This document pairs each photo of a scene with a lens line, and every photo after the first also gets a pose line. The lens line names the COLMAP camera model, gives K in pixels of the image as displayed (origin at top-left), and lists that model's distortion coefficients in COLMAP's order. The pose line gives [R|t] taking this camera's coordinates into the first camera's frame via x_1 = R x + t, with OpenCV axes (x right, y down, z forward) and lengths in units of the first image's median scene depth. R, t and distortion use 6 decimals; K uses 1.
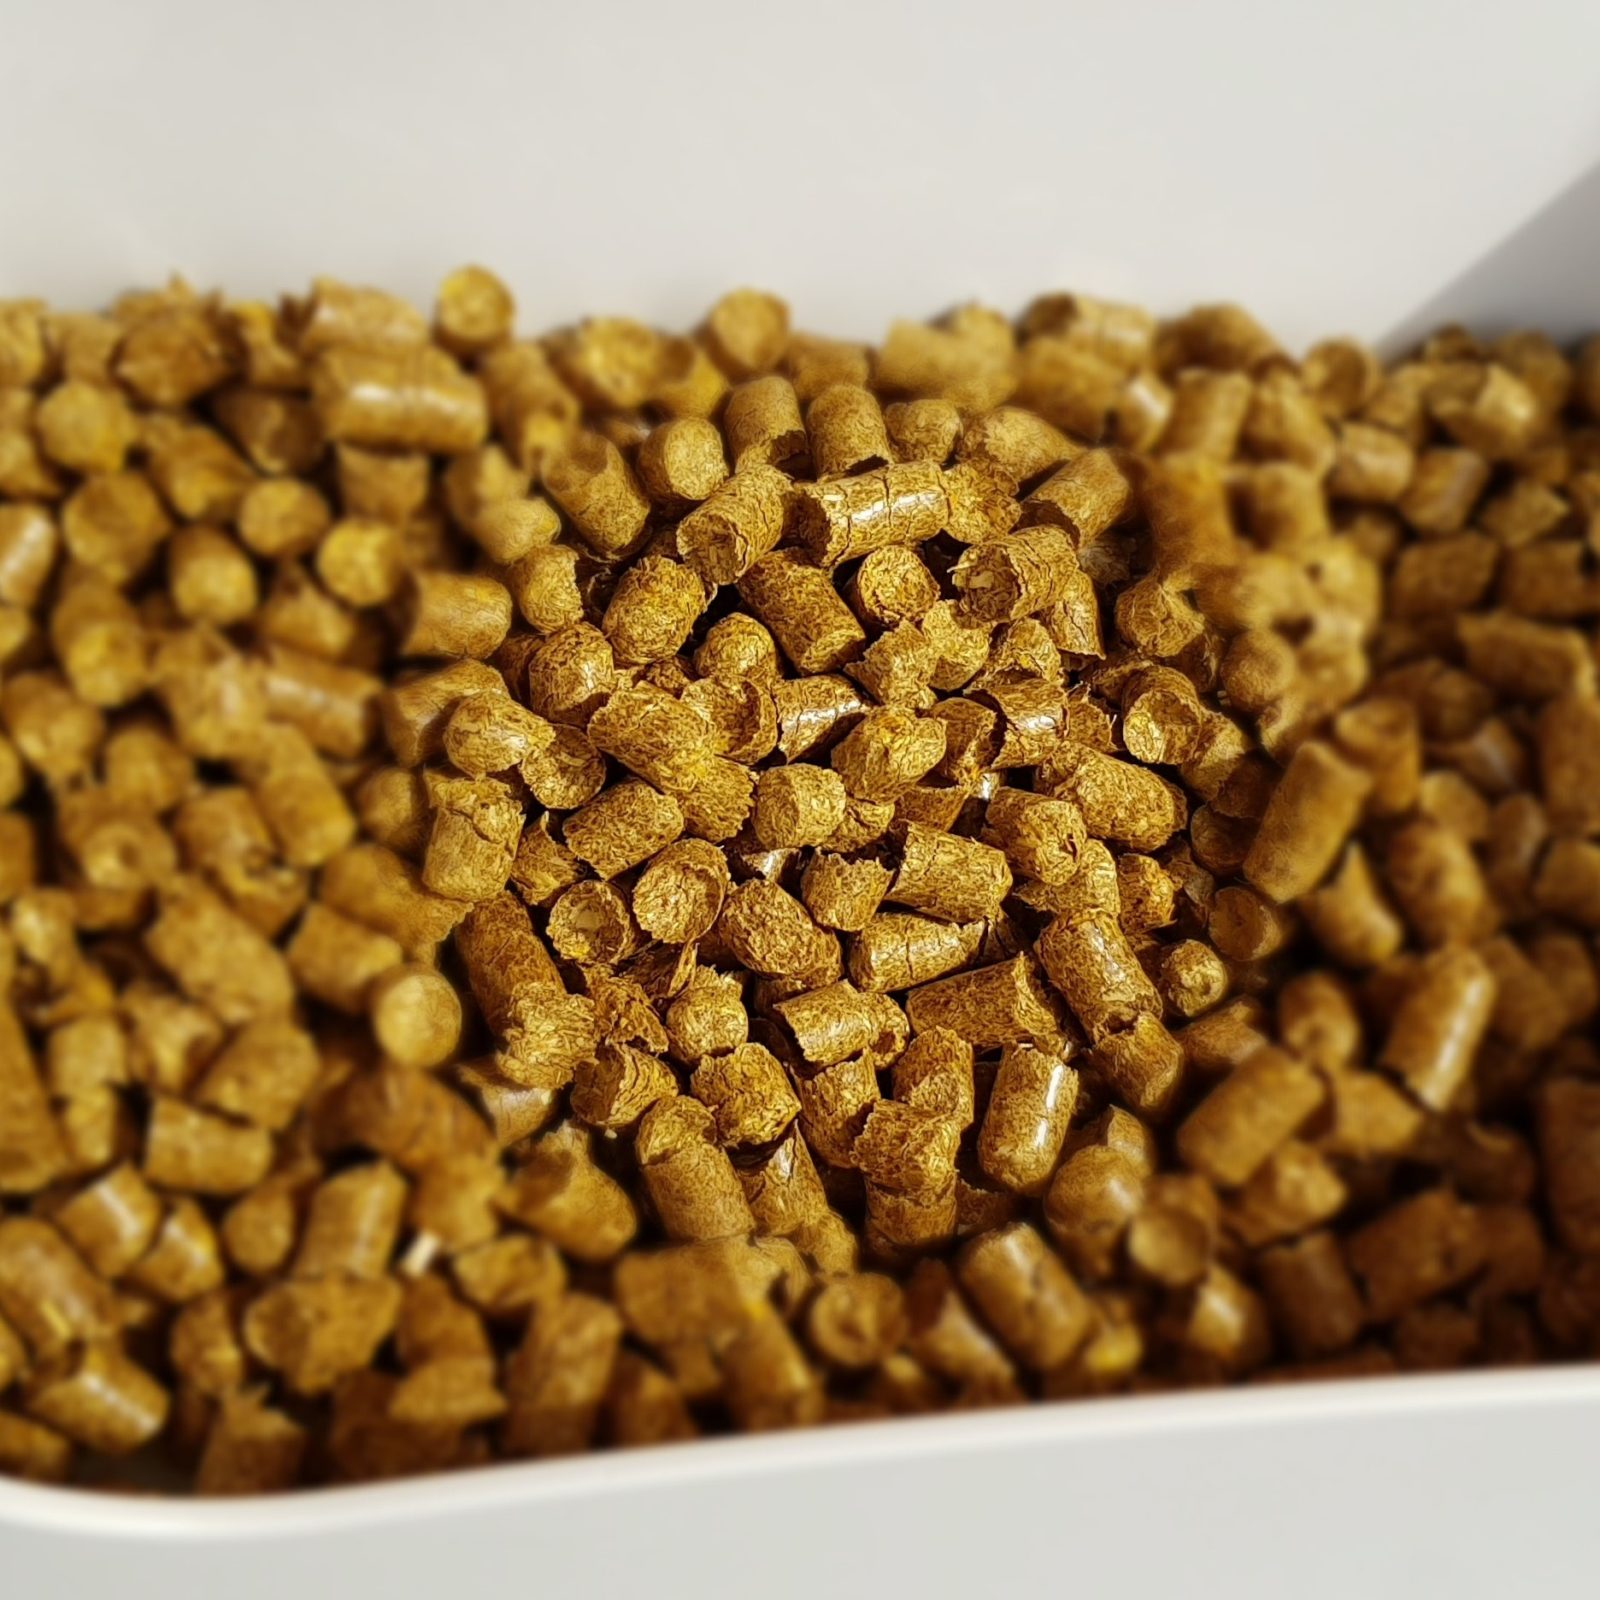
lens RADIAL K [[2651.4, 0, 798.4], [0, 2651.4, 797.3], [0, 0, 1]] dist [0.053288, 0.000000]
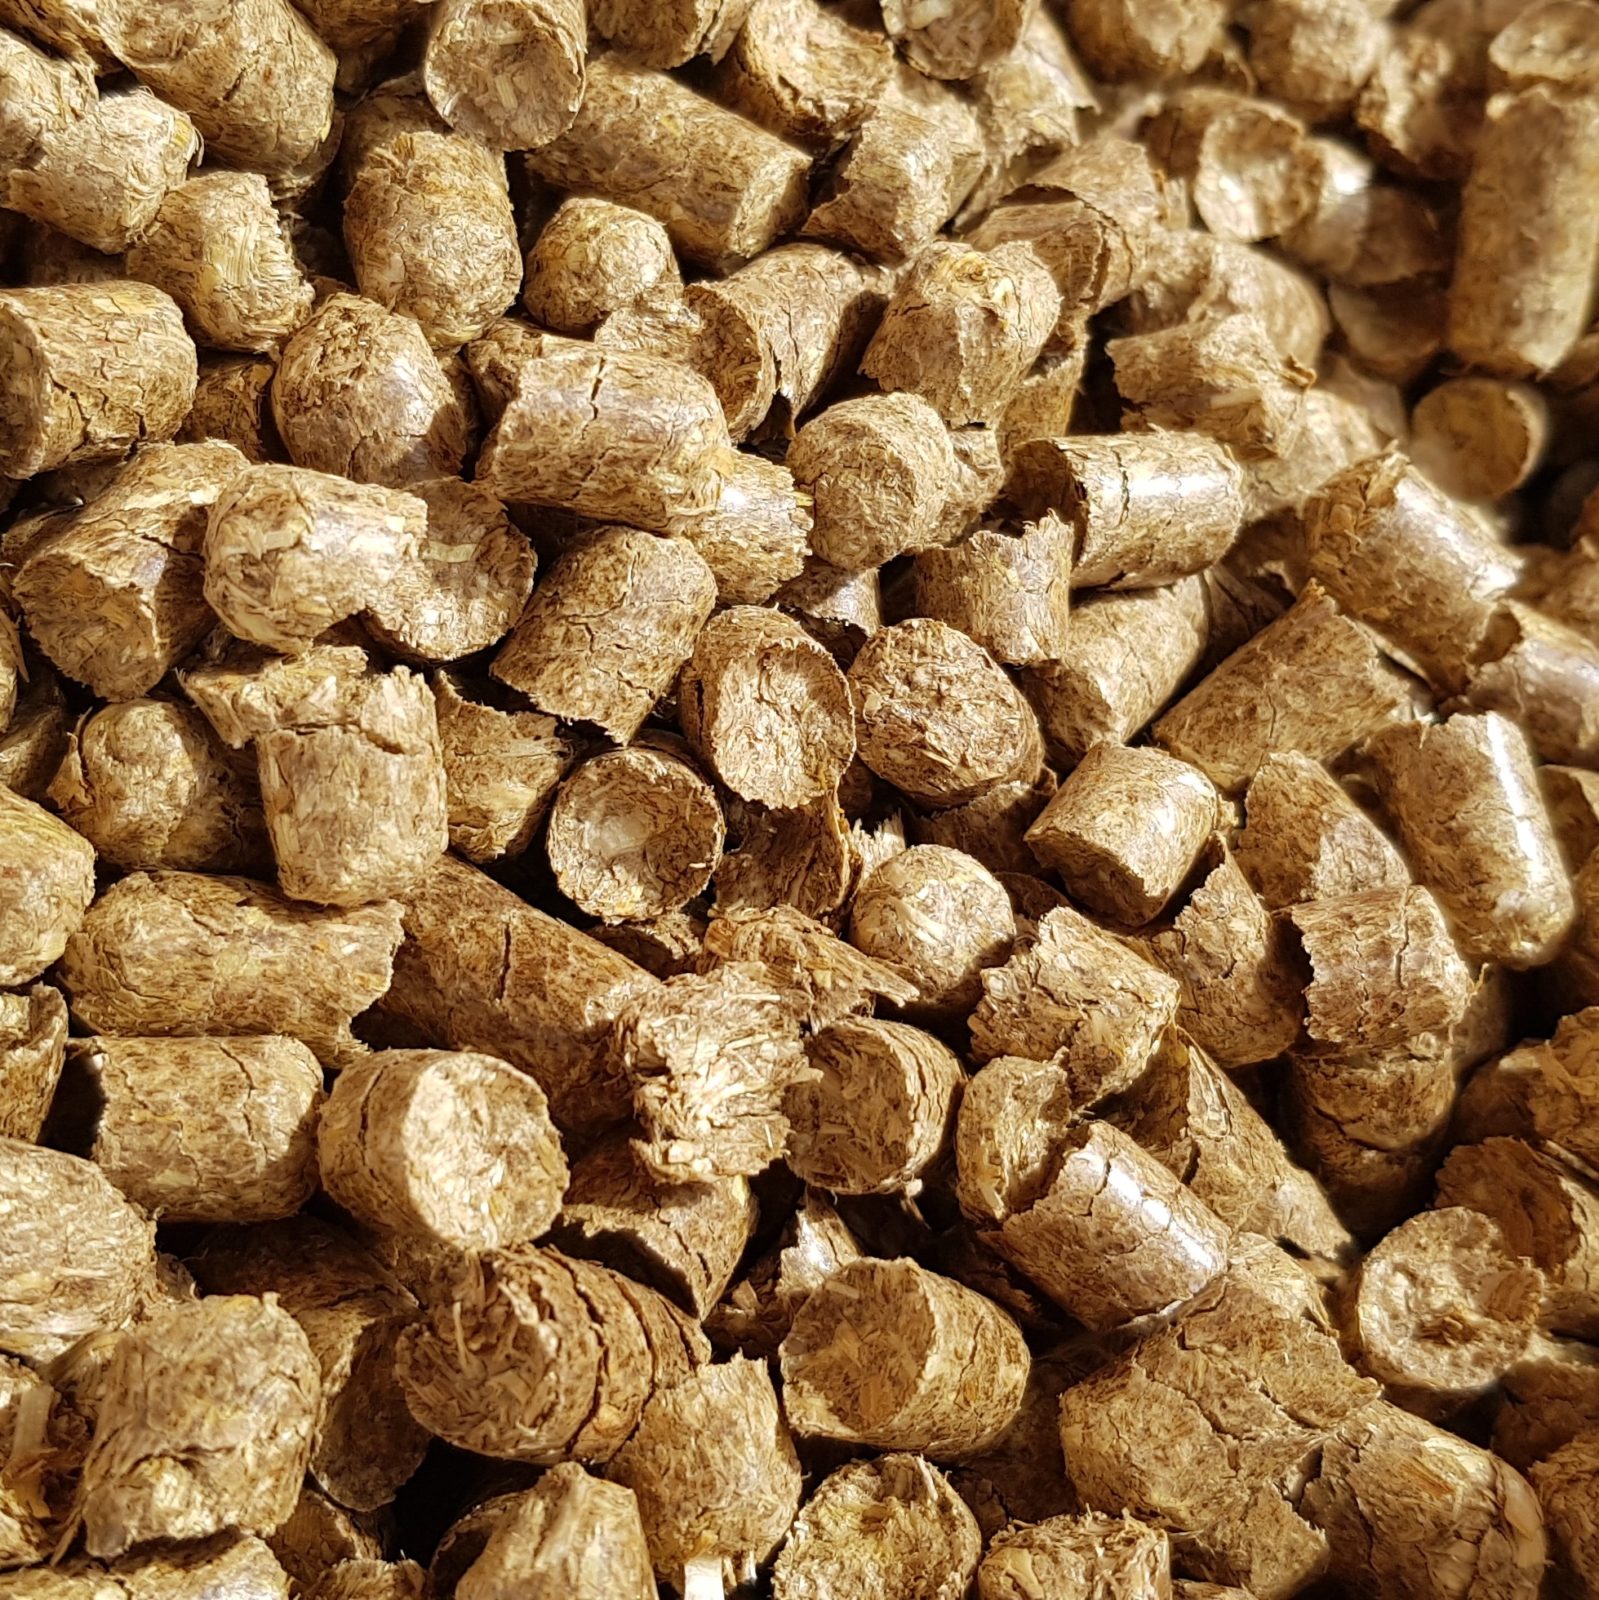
lens RADIAL K [[2651.4, 0, 789.8], [0, 2651.4, 784.1], [0, 0, 1]] dist [0.053288, 0.000000]
pose [[0.856182, -0.394533, 0.333611, -0.213875], [0.389444, 0.917109, 0.085113, 0.007846], [-0.339537, 0.057050, 0.938861, 0.527212]]
